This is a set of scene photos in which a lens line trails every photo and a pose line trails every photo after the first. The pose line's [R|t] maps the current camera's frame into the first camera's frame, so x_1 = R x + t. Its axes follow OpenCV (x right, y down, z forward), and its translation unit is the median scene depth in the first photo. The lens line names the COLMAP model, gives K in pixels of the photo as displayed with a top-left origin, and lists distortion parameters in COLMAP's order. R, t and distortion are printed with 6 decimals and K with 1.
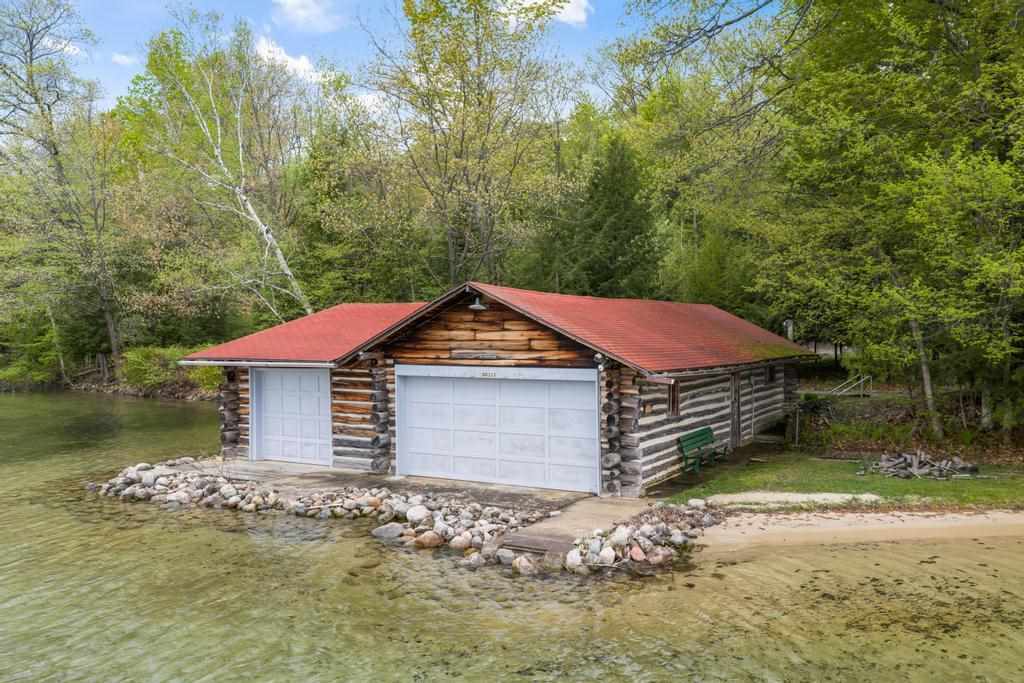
lens RADIAL K [[846.0, 0, 512.6], [0, 846.0, 340.9], [0, 0, 1]] dist [0.005258, -0.024223]
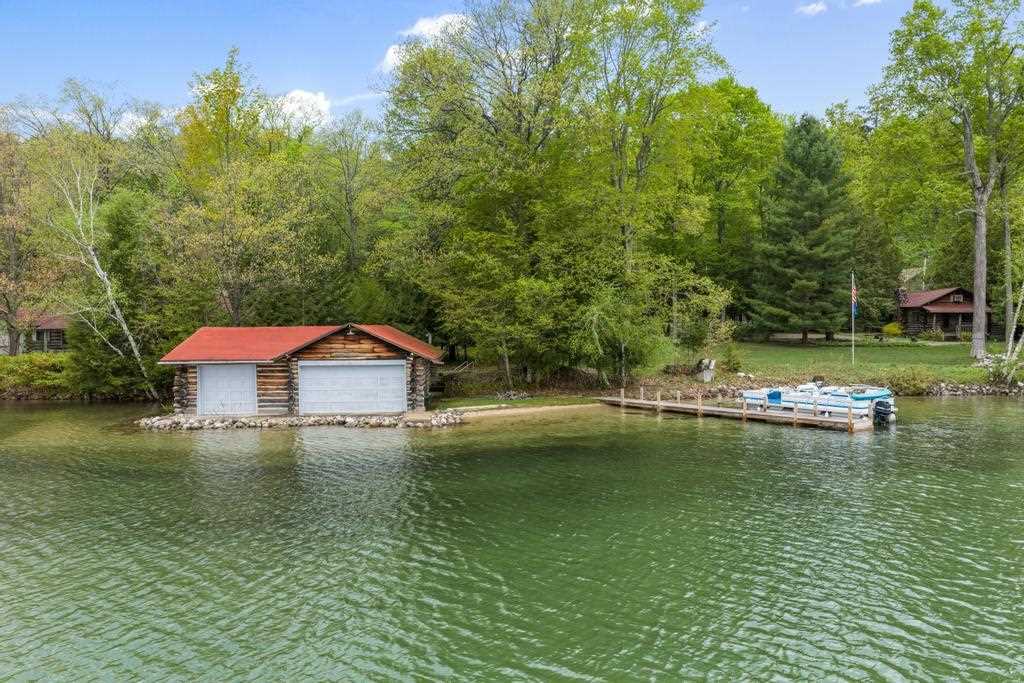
lens RADIAL K [[846.0, 0, 512.0], [0, 846.0, 340.1], [0, 0, 1]] dist [0.005258, -0.024223]
pose [[0.840727, -0.012218, 0.541321, -0.855752], [0.012129, 0.999919, 0.003732, -0.024974], [-0.541323, 0.003428, 0.840807, -1.074718]]
